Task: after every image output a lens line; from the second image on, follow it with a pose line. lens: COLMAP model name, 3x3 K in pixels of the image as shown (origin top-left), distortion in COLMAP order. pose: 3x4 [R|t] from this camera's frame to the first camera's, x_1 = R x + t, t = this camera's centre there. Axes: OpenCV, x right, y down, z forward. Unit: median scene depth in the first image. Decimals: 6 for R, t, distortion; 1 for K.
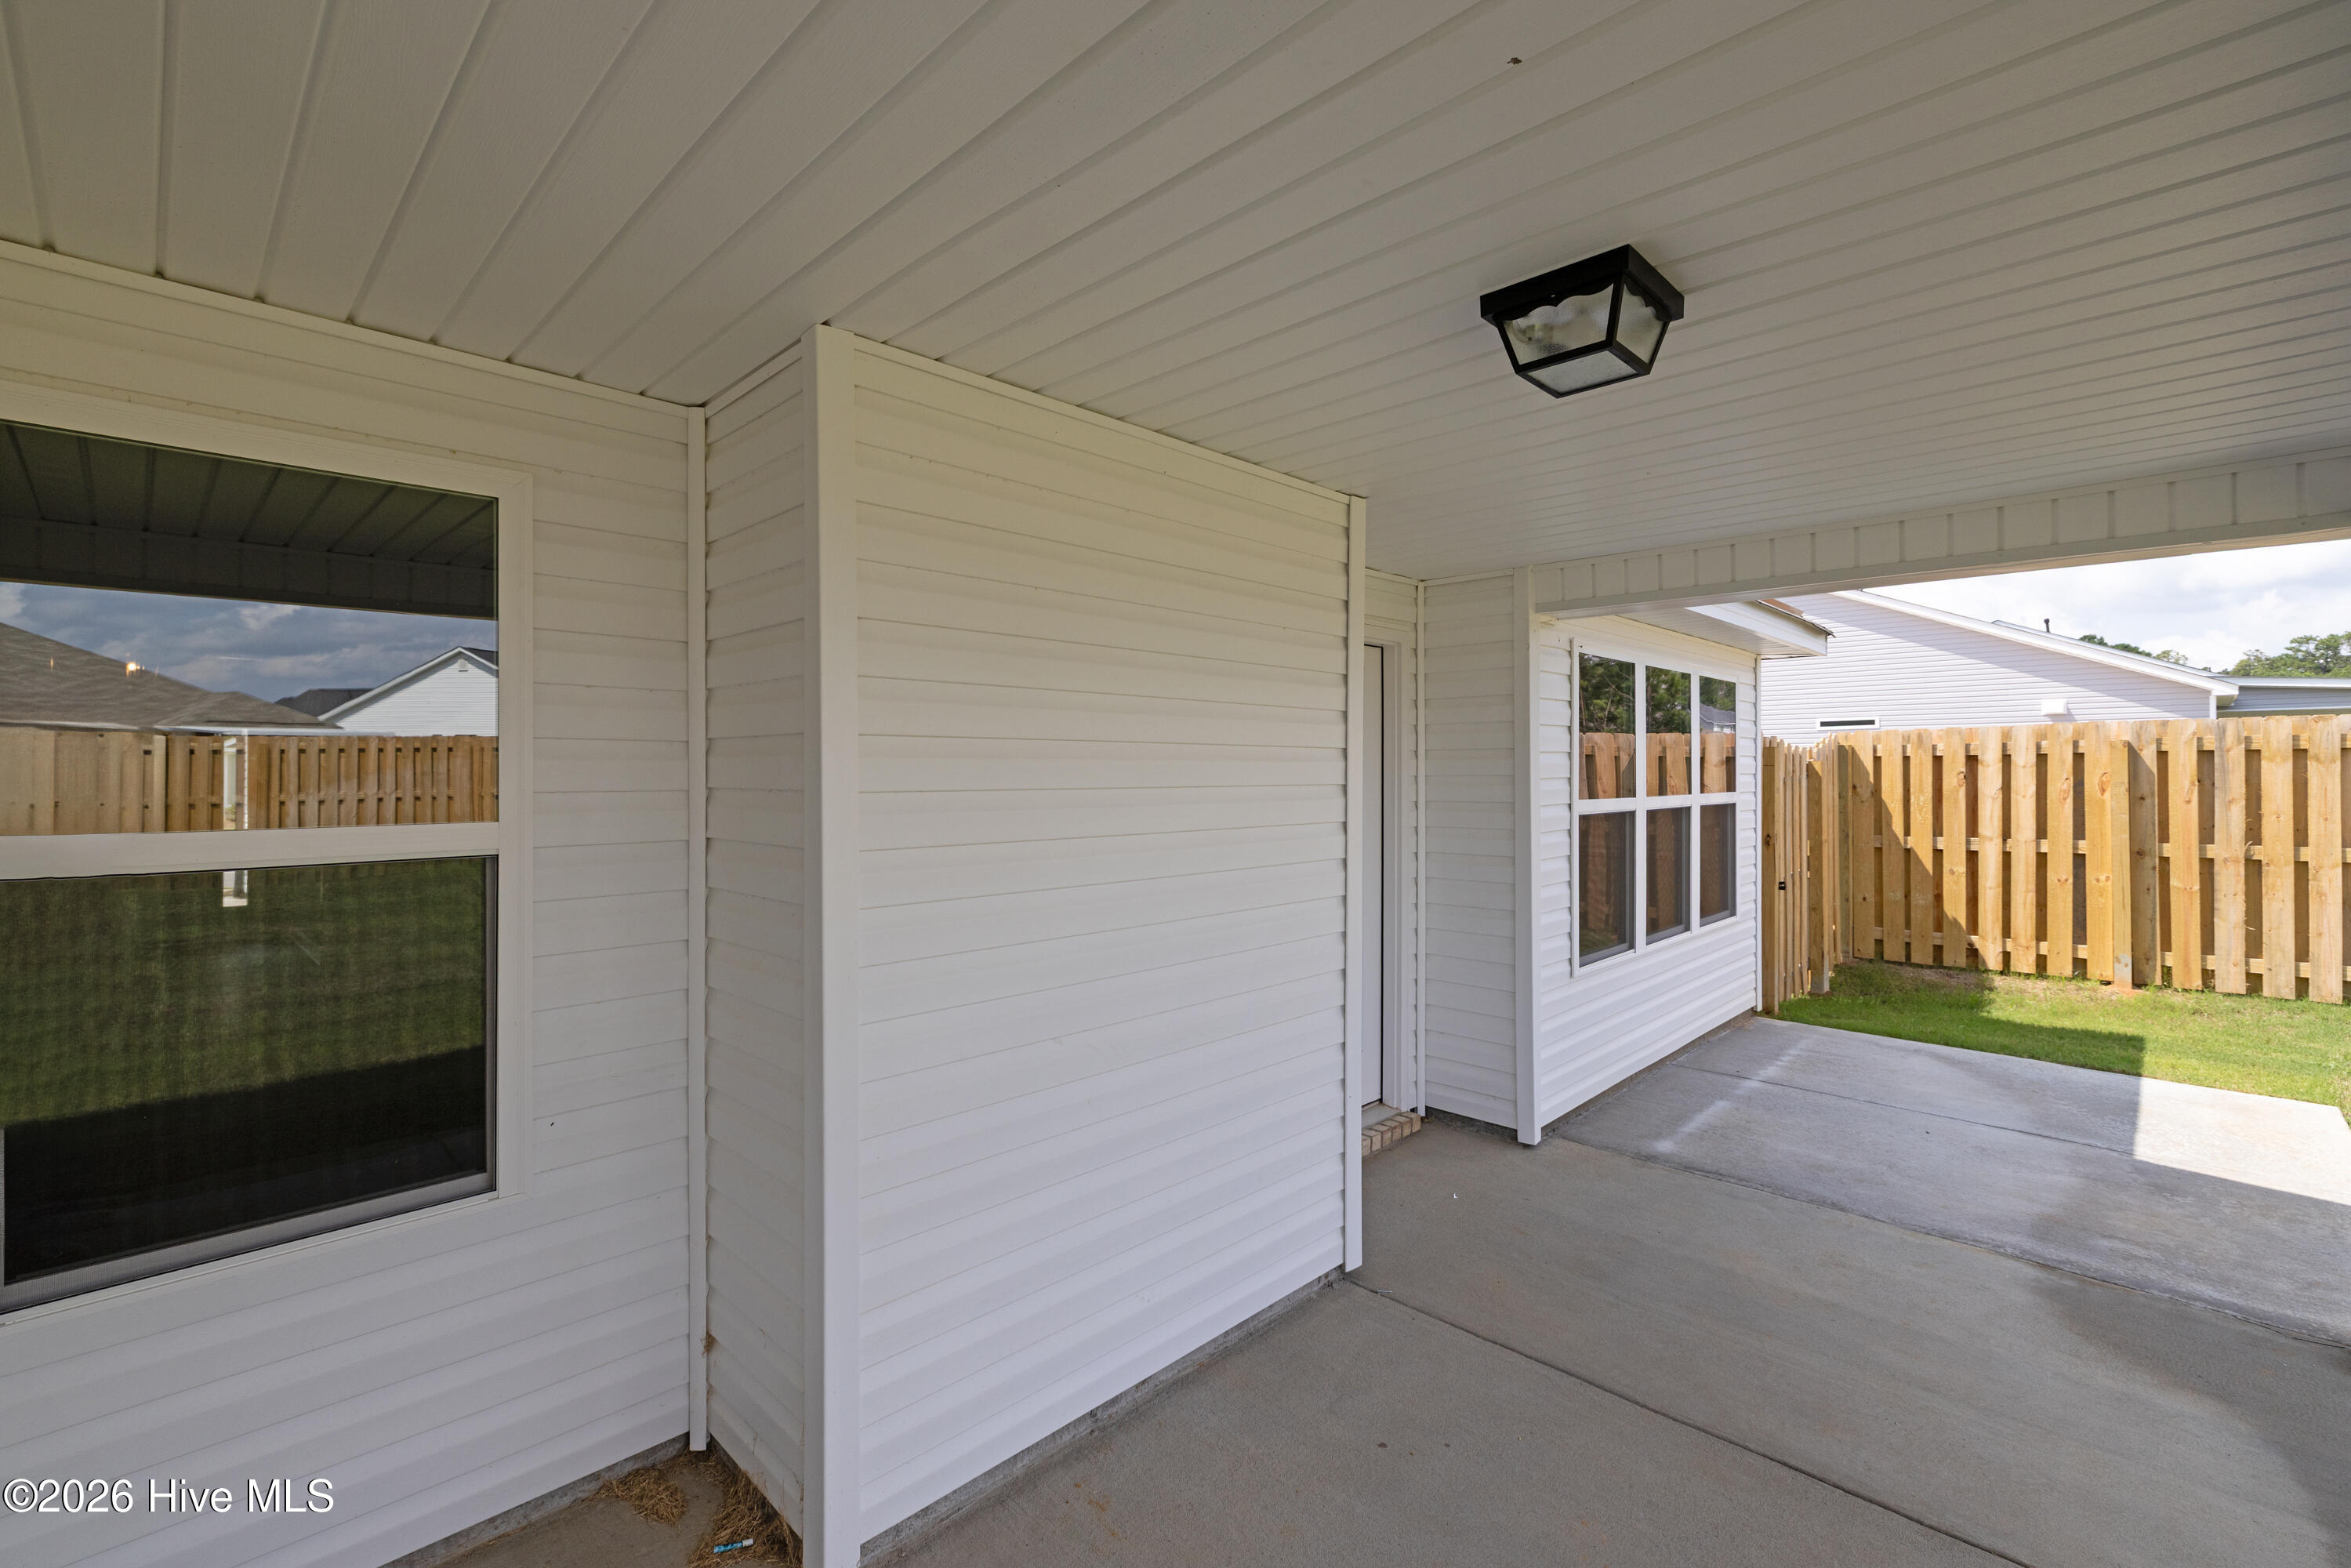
lens RADIAL K [[1024.2, 0, 1188.2], [0, 1024.2, 769.0], [0, 0, 1]] dist [-0.000778, 0.001458]
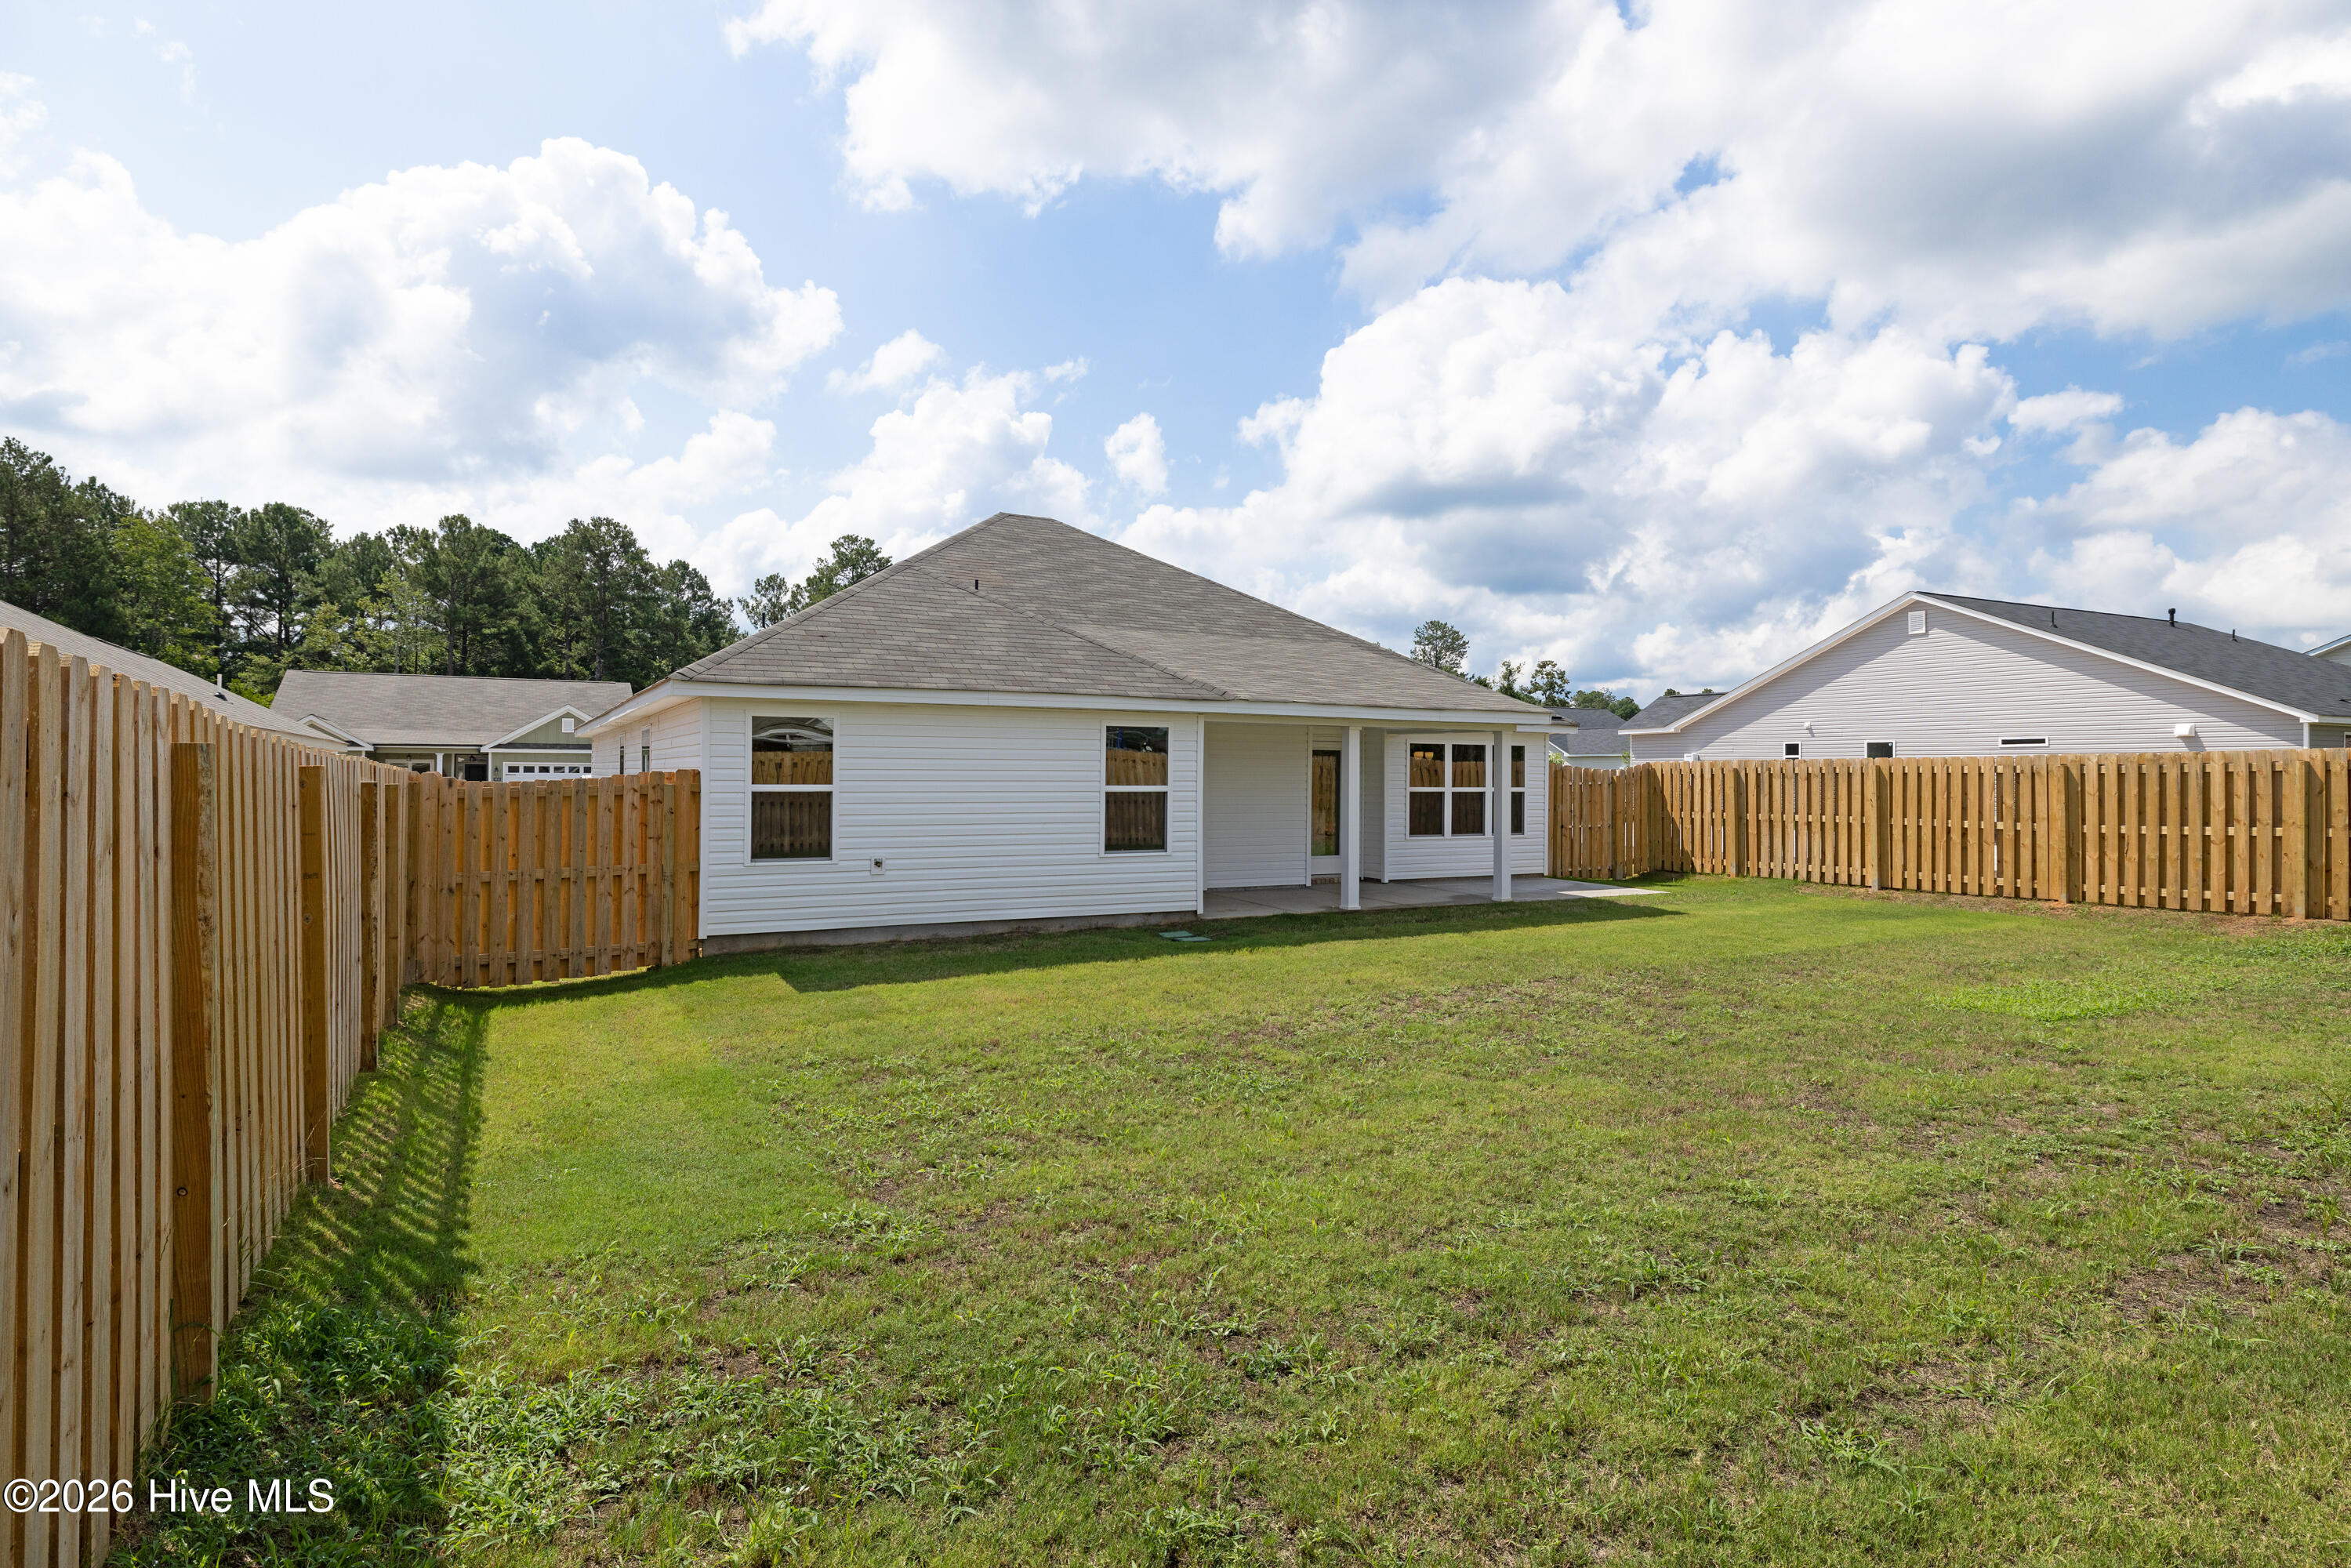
lens RADIAL K [[1256.7, 0, 1148.3], [0, 1256.7, 775.0], [0, 0, 1]] dist [0.004696, -0.003054]
pose [[0.947075, 0.013189, -0.320740, 0.941786], [-0.011562, 0.999909, 0.006976, -0.030758], [0.320803, -0.002898, 0.947142, -3.424853]]
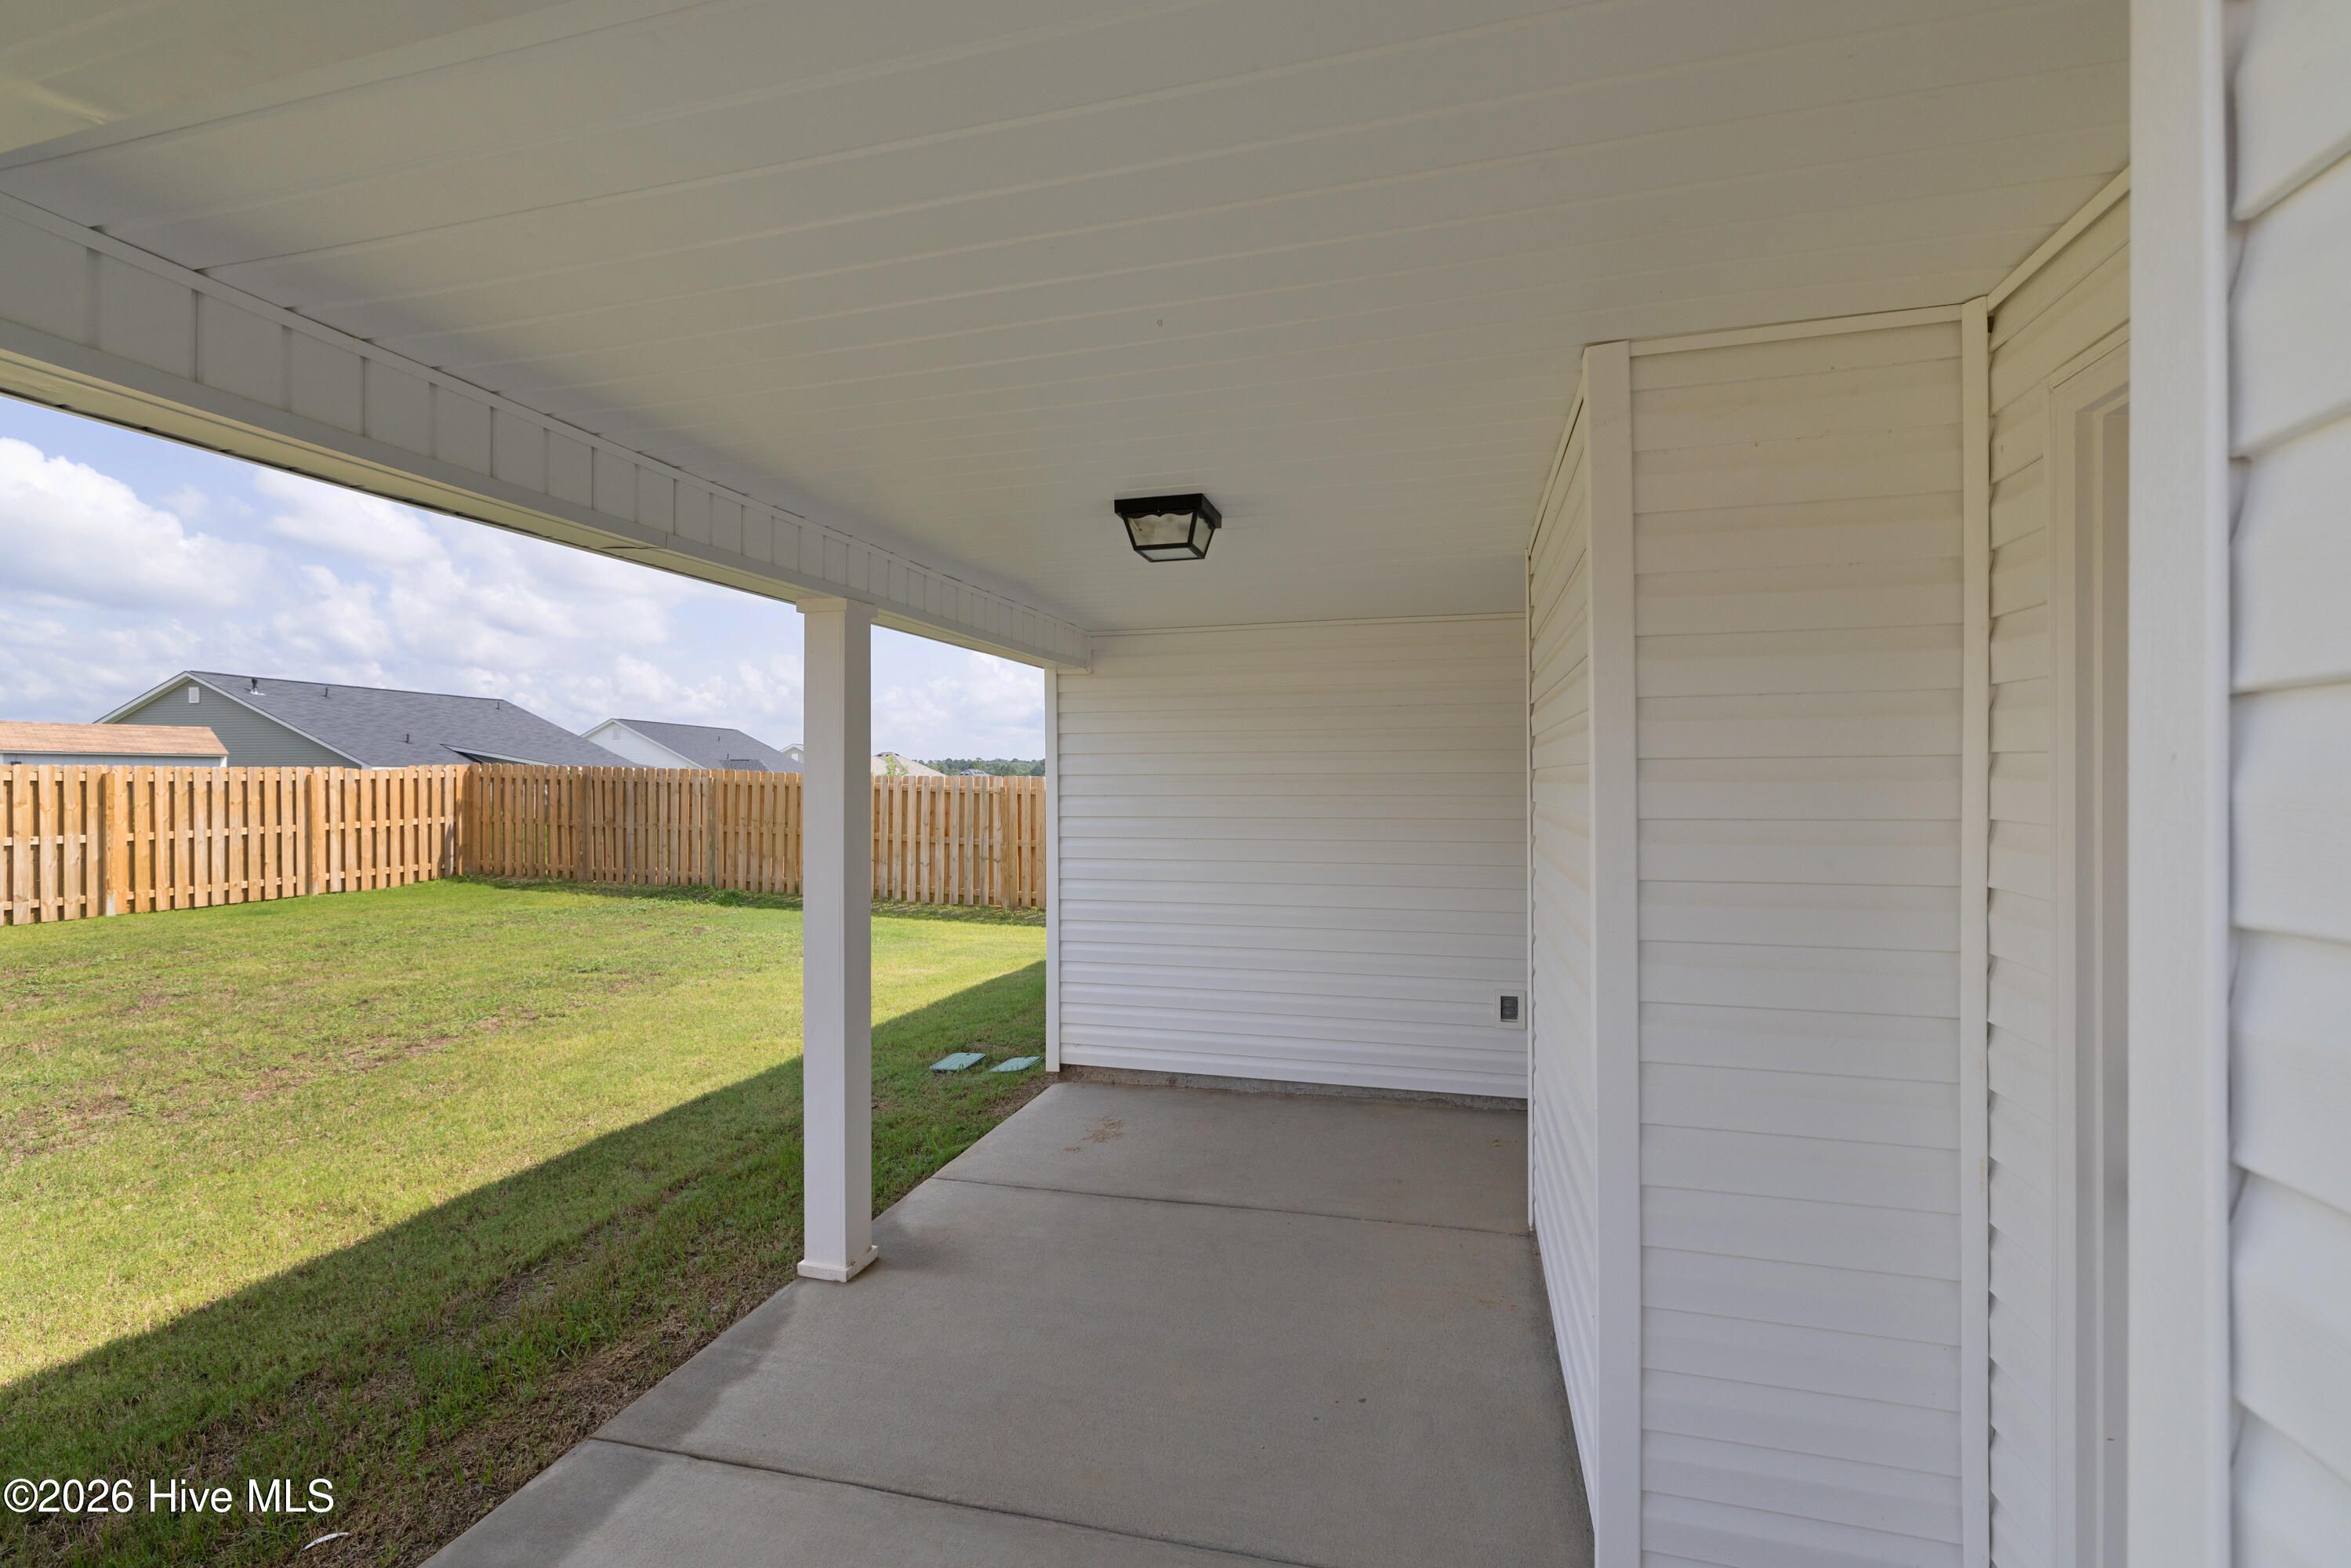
lens RADIAL K [[1012.8, 0, 1172.0], [0, 1012.8, 783.7], [0, 0, 1]] dist [-0.000977, 0.001862]
pose [[-0.876401, 0.010248, -0.481474, 0.499393], [0.010259, 0.999944, 0.002610, -0.008578], [0.481474, -0.002652, -0.876457, 1.043155]]
